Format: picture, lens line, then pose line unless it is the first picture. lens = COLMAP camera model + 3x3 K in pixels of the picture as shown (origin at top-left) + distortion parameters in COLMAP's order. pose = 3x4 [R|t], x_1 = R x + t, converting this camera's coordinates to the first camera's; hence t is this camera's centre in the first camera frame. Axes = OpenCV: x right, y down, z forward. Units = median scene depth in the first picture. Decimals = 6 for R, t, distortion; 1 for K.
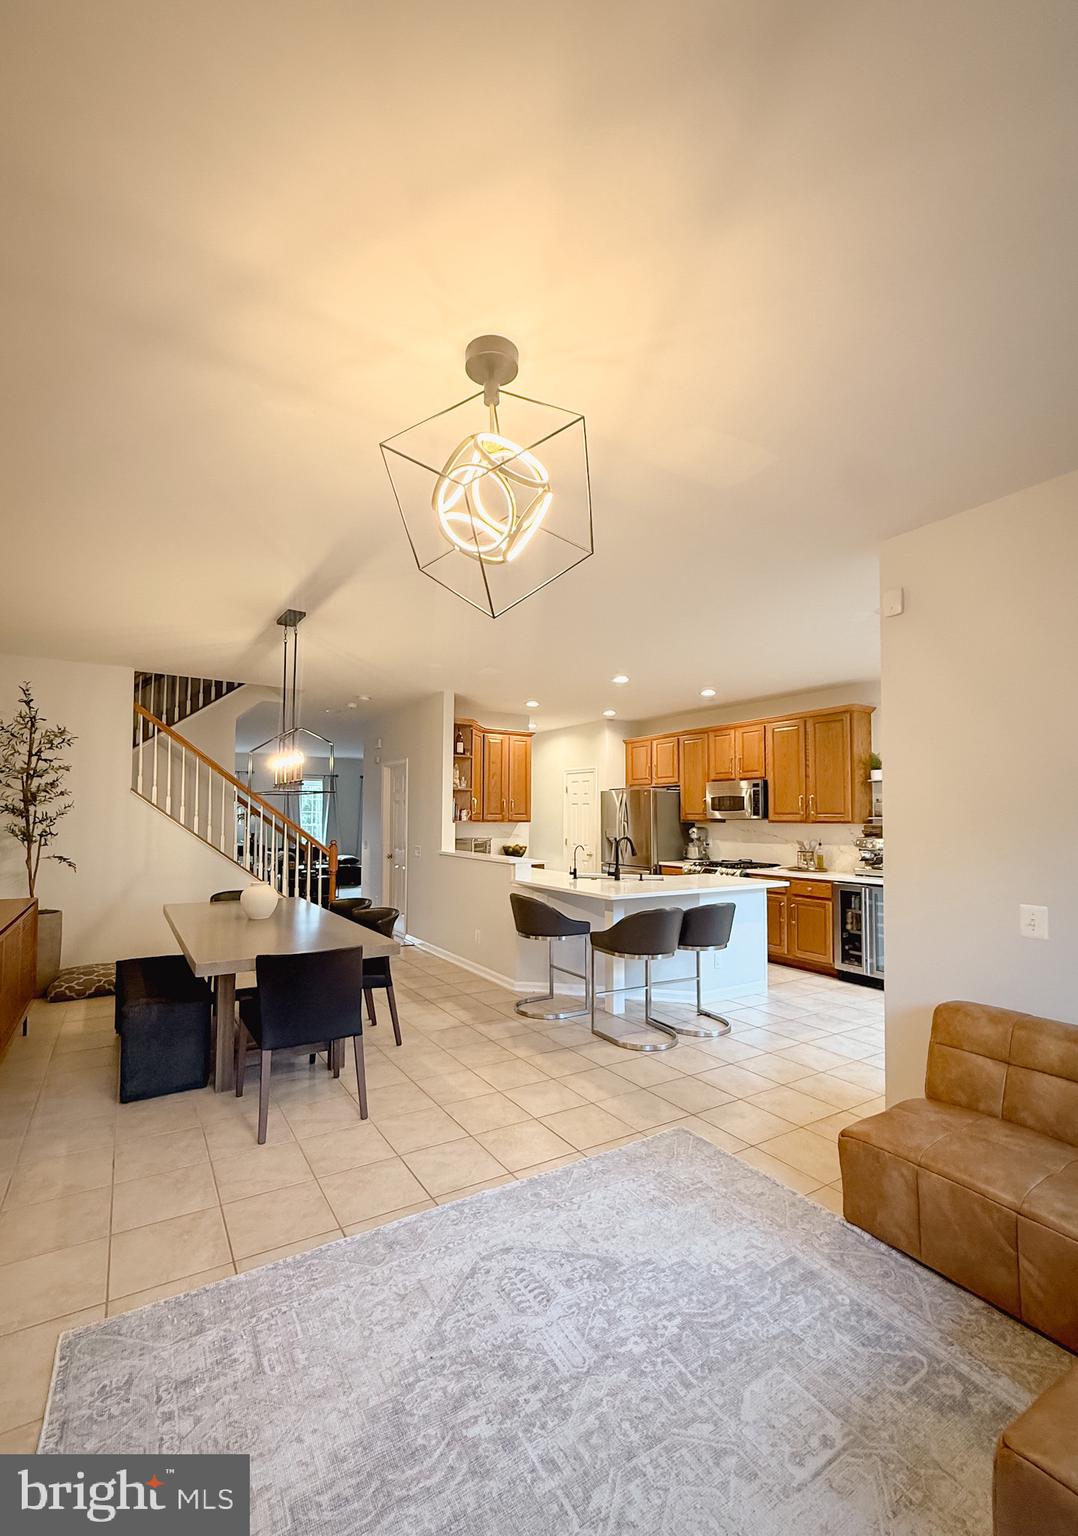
lens RADIAL K [[630.8, 0, 509.9], [0, 630.8, 797.7], [0, 0, 1]] dist [0.018392, -0.000814]
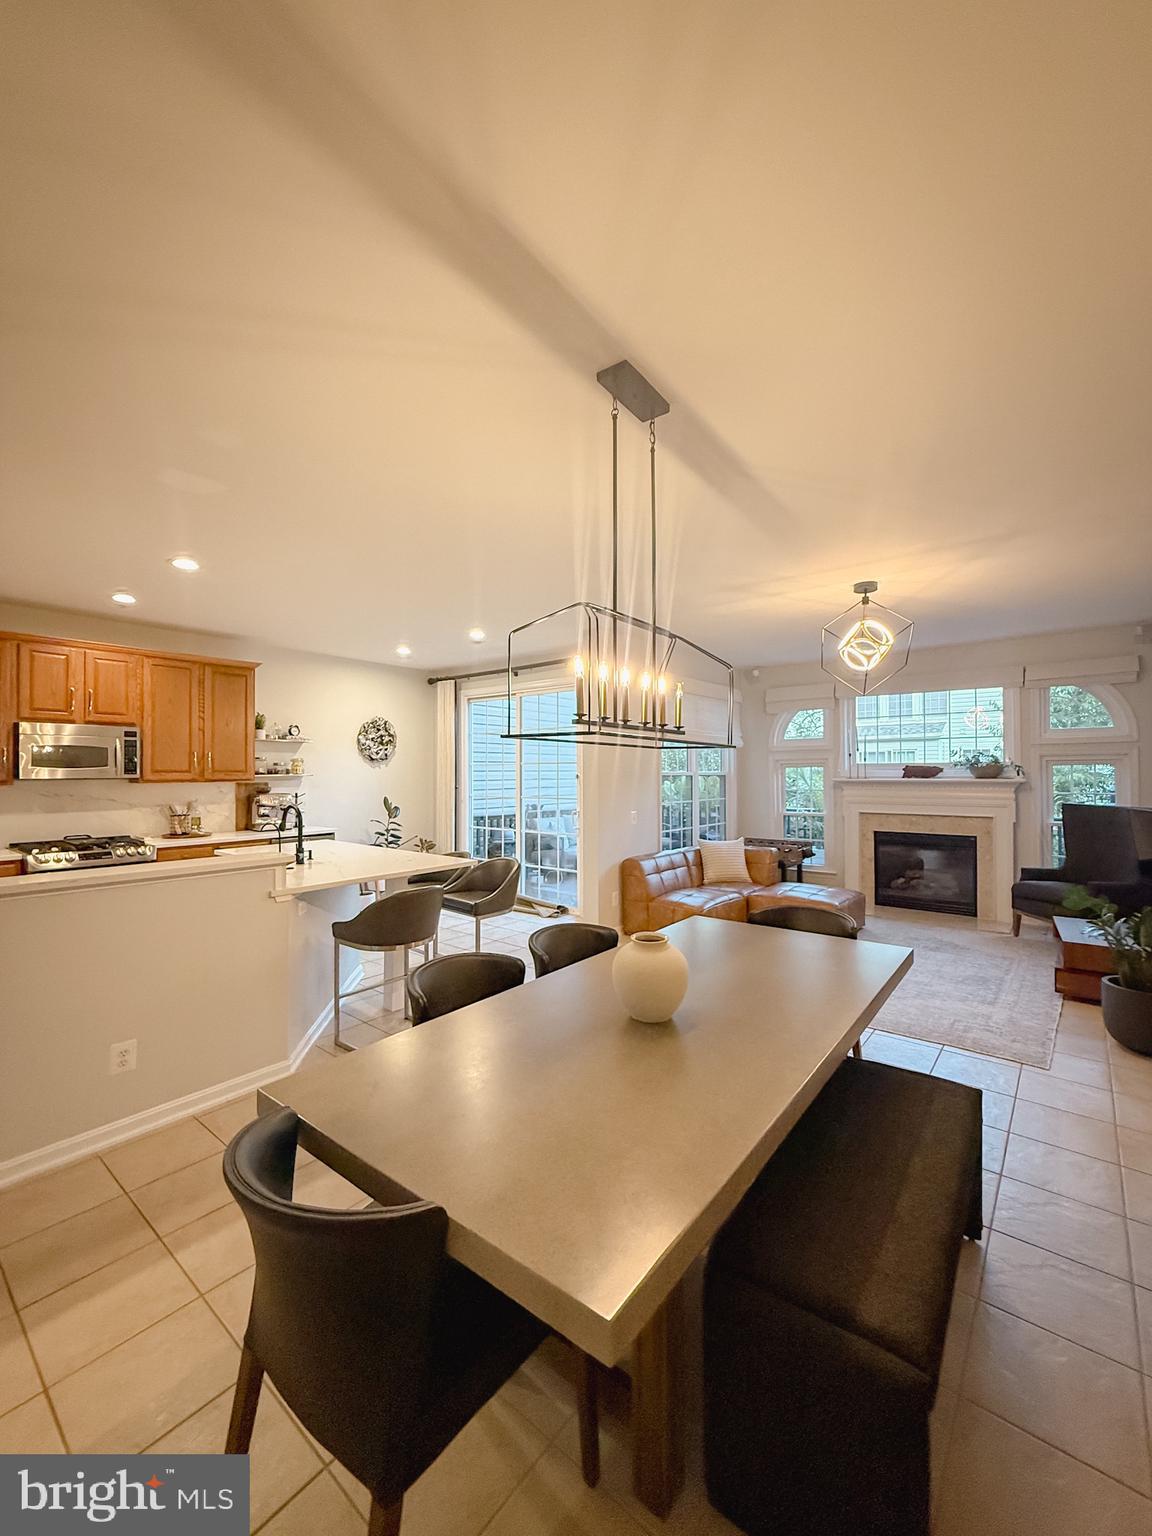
lens RADIAL K [[612.6, 0, 581.5], [0, 612.6, 764.3], [0, 0, 1]] dist [-0.005034, -0.000403]
pose [[-0.338818, 0.010392, 0.940795, -0.481097], [-0.027166, 0.999414, -0.020824, 0.017114], [-0.940460, -0.032613, -0.338337, 0.729008]]
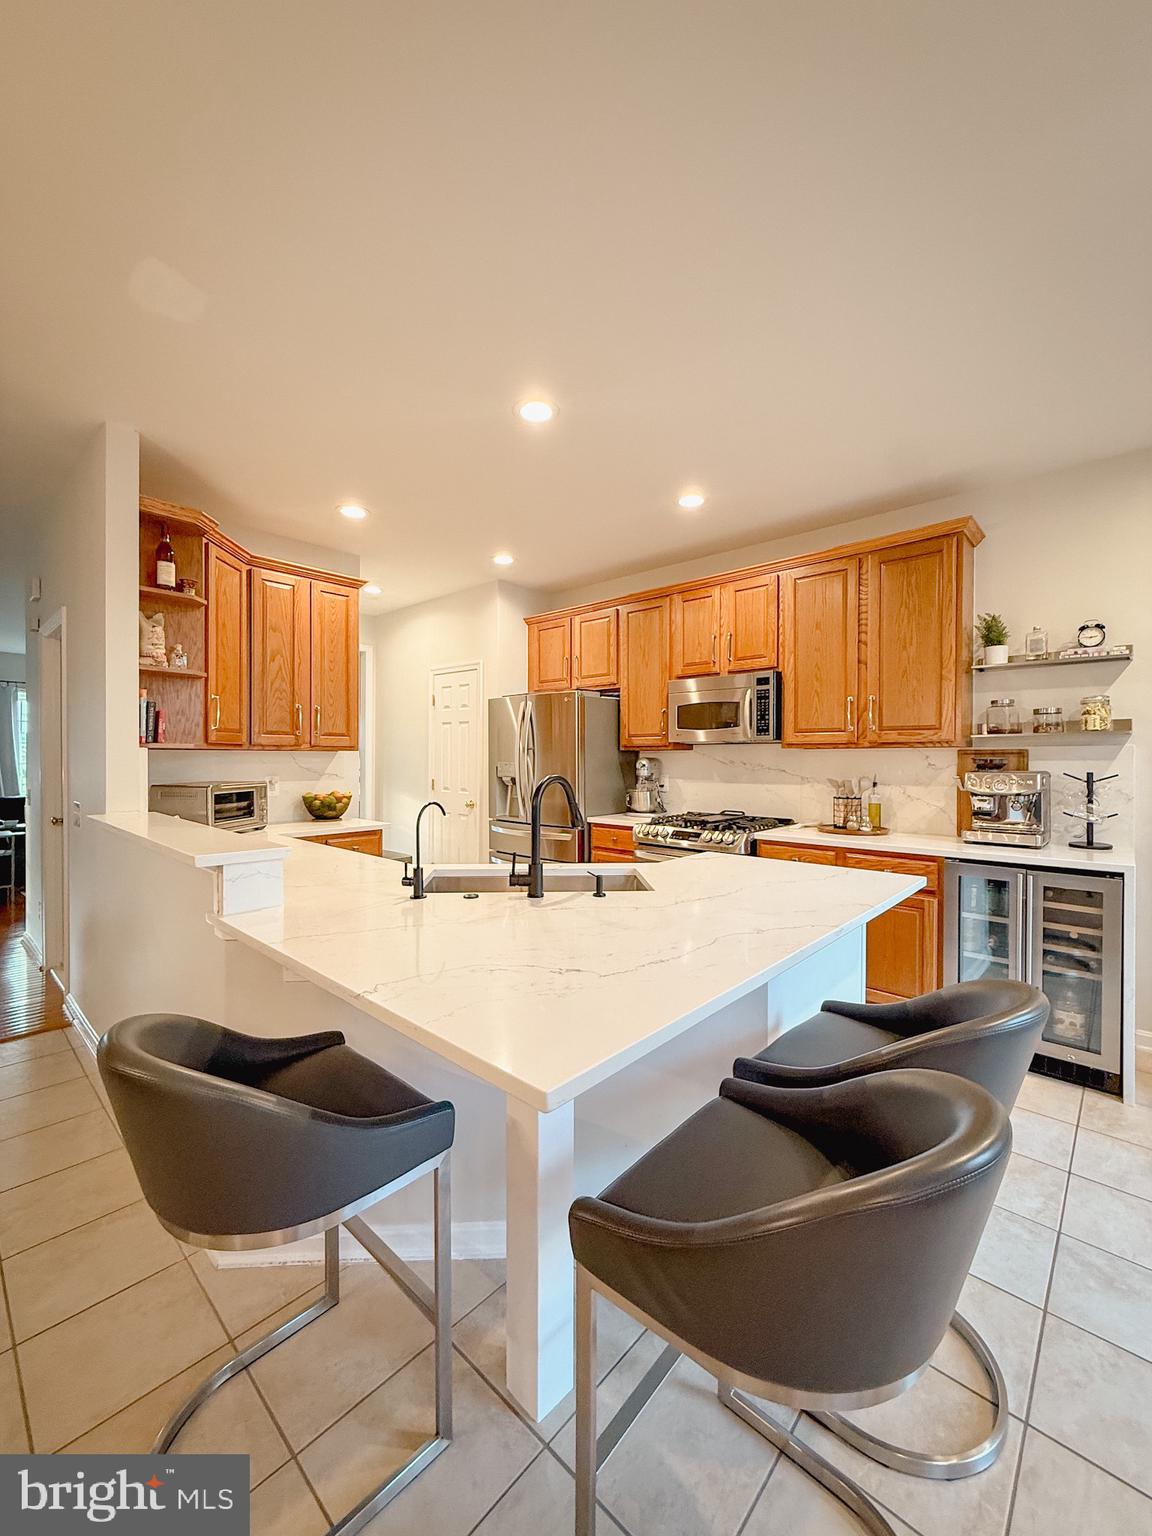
lens RADIAL K [[612.6, 0, 565.5], [0, 612.6, 761.8], [0, 0, 1]] dist [-0.005034, -0.000403]
pose [[0.963846, -0.005938, 0.266395, 0.073050], [-0.005079, 0.999161, 0.040651, 0.030184], [-0.266413, -0.040534, 0.963006, 0.512971]]
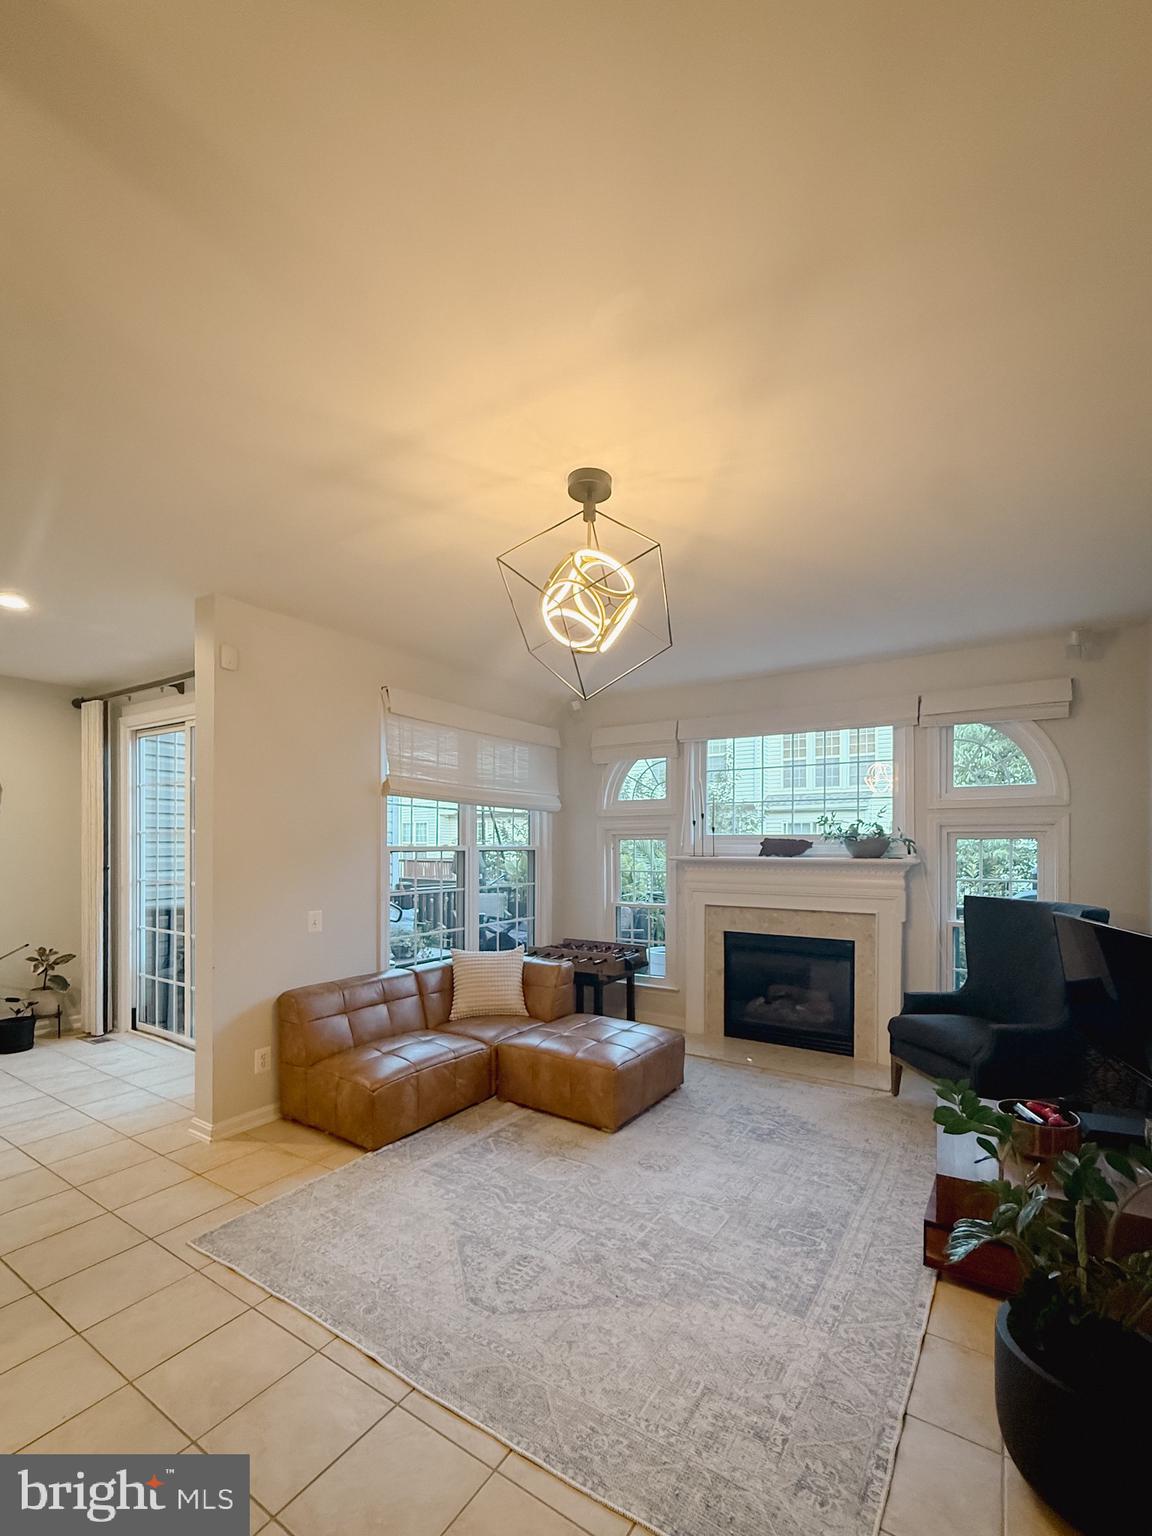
lens RADIAL K [[649.1, 0, 611.4], [0, 649.1, 847.9], [0, 0, 1]] dist [0.001171, 0.000173]
pose [[-0.459623, -0.009249, 0.888066, -0.303567], [-0.031286, 0.999494, -0.005783, 0.005131], [-0.887563, -0.030442, -0.459680, 0.400776]]
